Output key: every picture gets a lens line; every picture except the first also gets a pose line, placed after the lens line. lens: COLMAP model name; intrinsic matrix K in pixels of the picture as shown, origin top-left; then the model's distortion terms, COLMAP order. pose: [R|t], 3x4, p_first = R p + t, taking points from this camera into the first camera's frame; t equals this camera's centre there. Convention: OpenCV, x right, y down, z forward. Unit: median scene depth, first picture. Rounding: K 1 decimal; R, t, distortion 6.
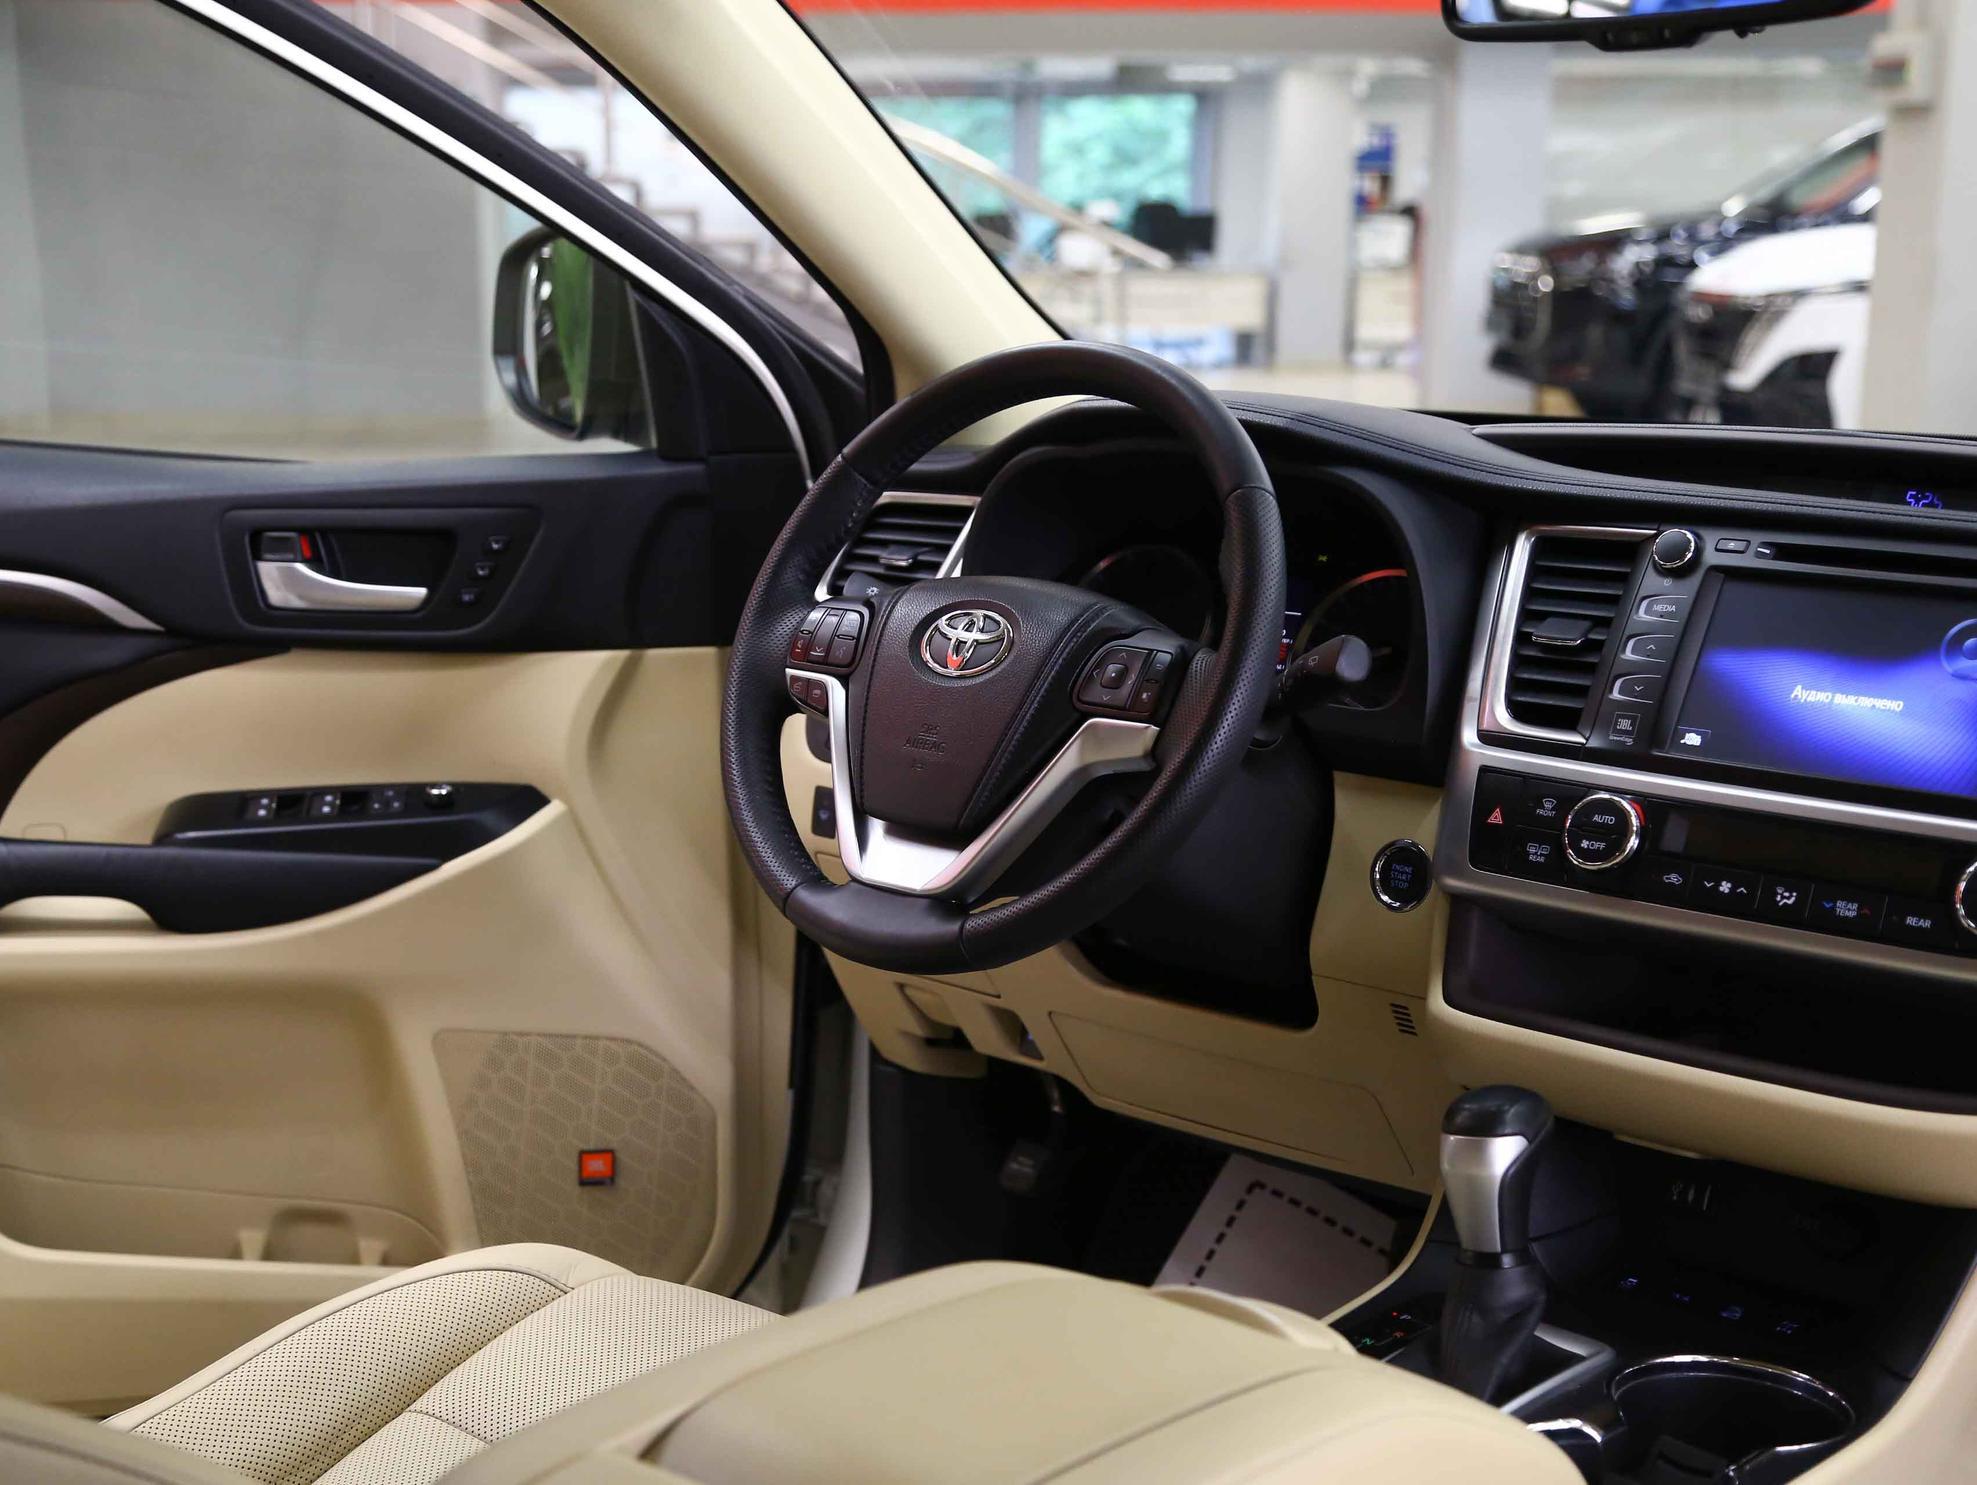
lens RADIAL K [[2878.5, 0, 978.1], [0, 2878.5, 744.8], [0, 0, 1]] dist [0.110967, 0.000000]
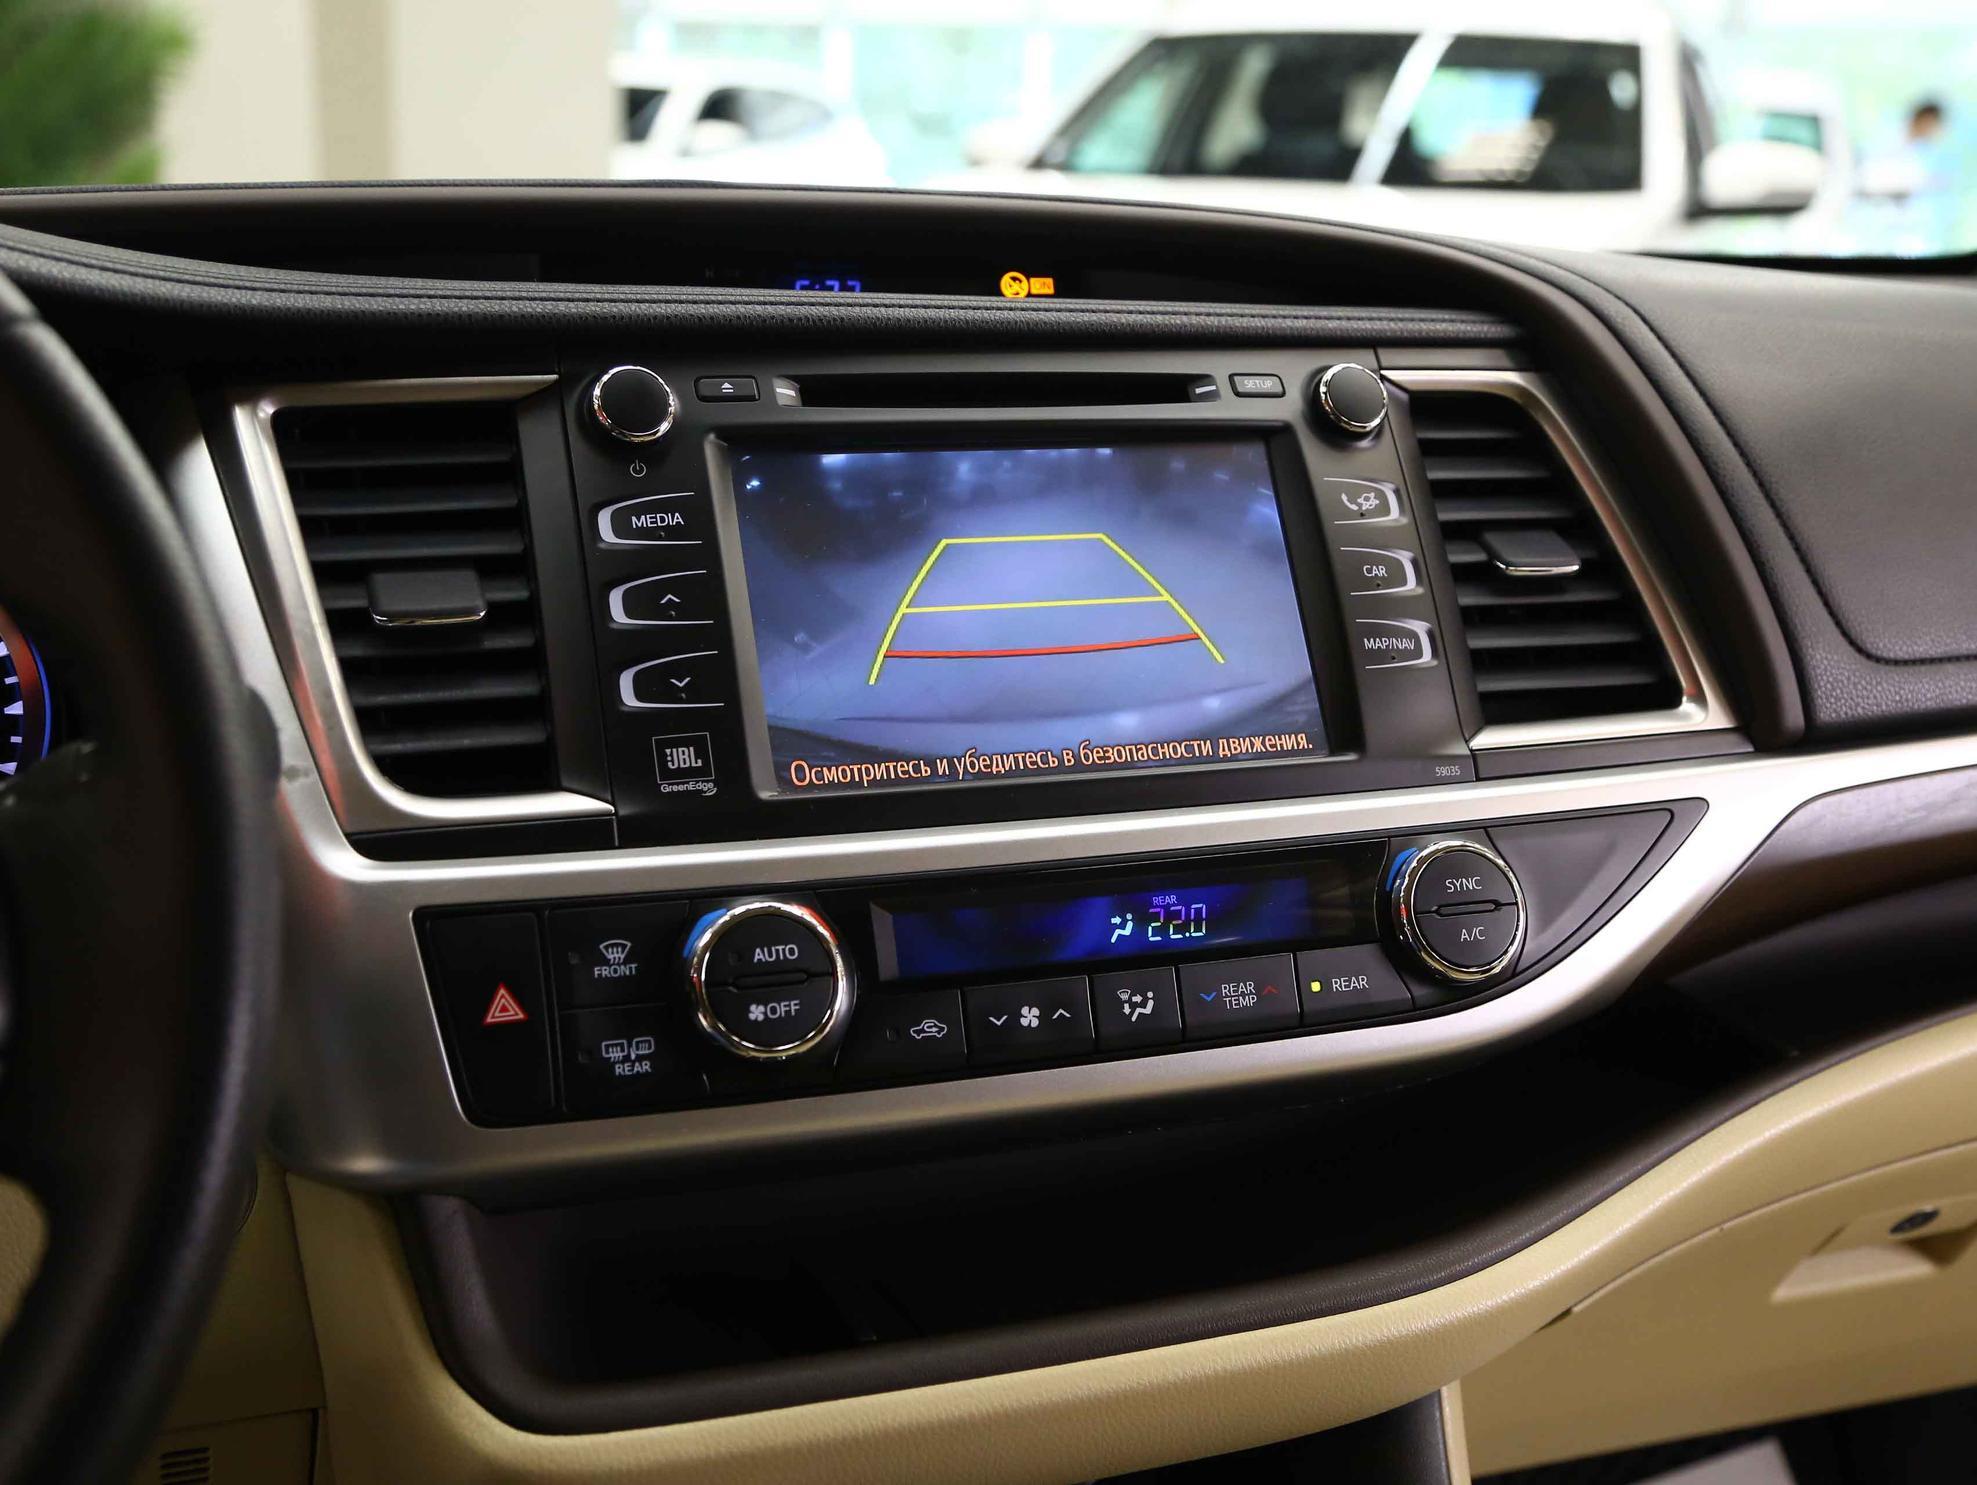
lens RADIAL K [[2441.7, 0, 990.3], [0, 2441.7, 741.5], [0, 0, 1]] dist [-0.005972, 0.000000]
pose [[0.463386, -0.204878, 0.862147, -0.109193], [0.143409, 0.977420, 0.155192, -0.063132], [-0.874475, 0.051726, 0.482304, 0.694141]]
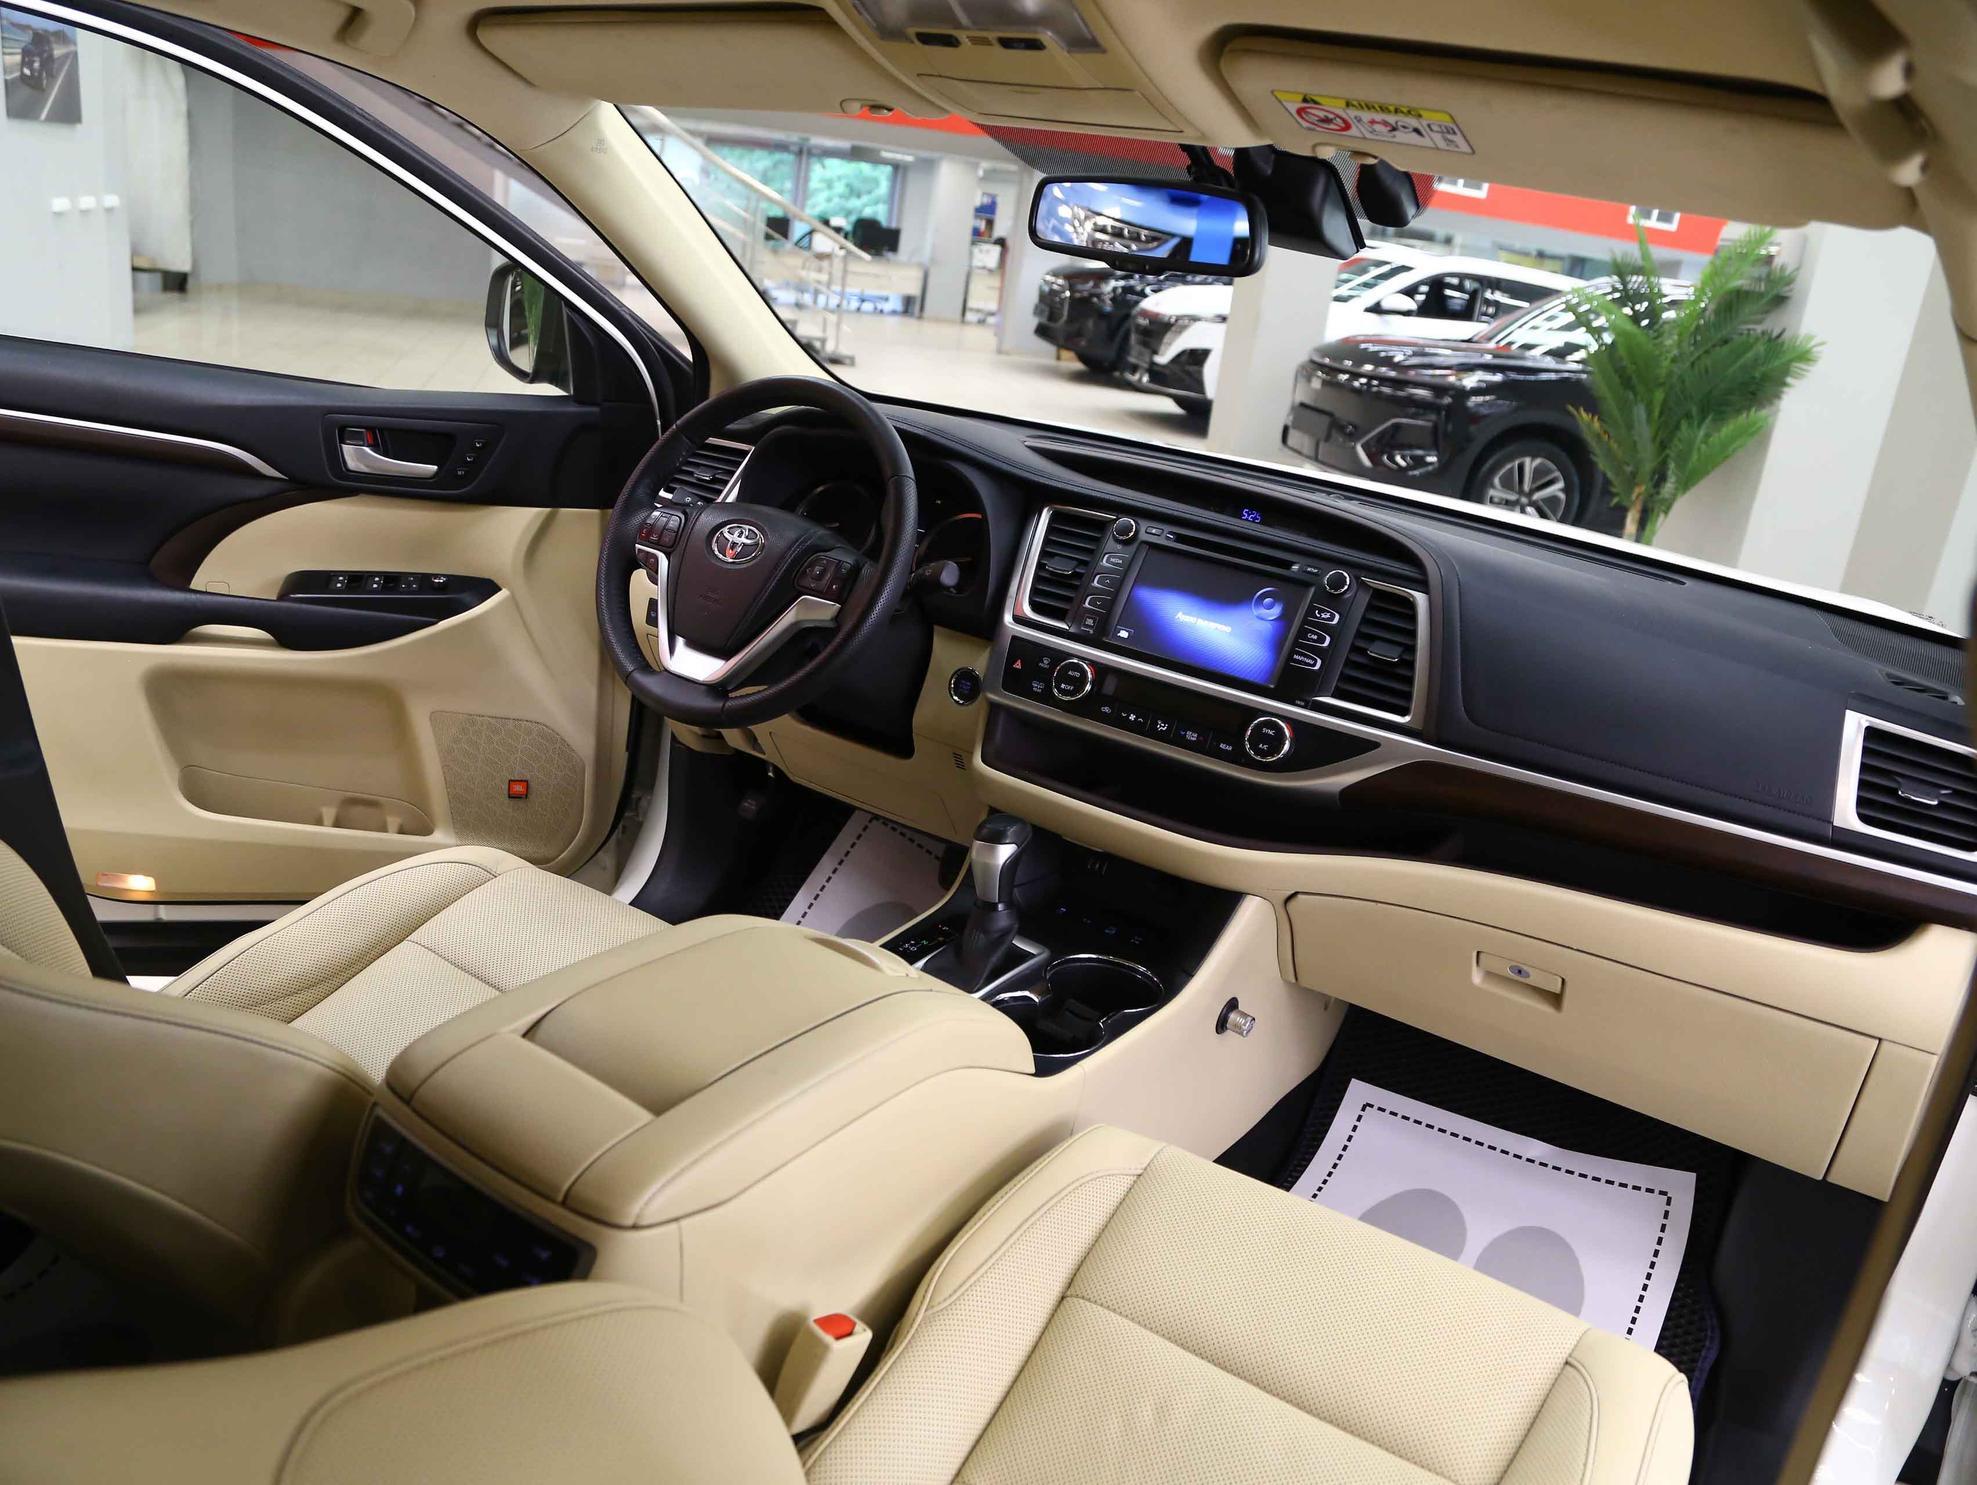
lens RADIAL K [[1513.5, 0, 971.5], [0, 1513.5, 733.8], [0, 0, 1]] dist [-0.102133, 0.003028]
pose [[0.985346, 0.068556, 0.156184, 0.000810], [-0.090857, 0.985910, 0.140450, -0.061207], [-0.144354, -0.152583, 0.977691, 0.042836]]
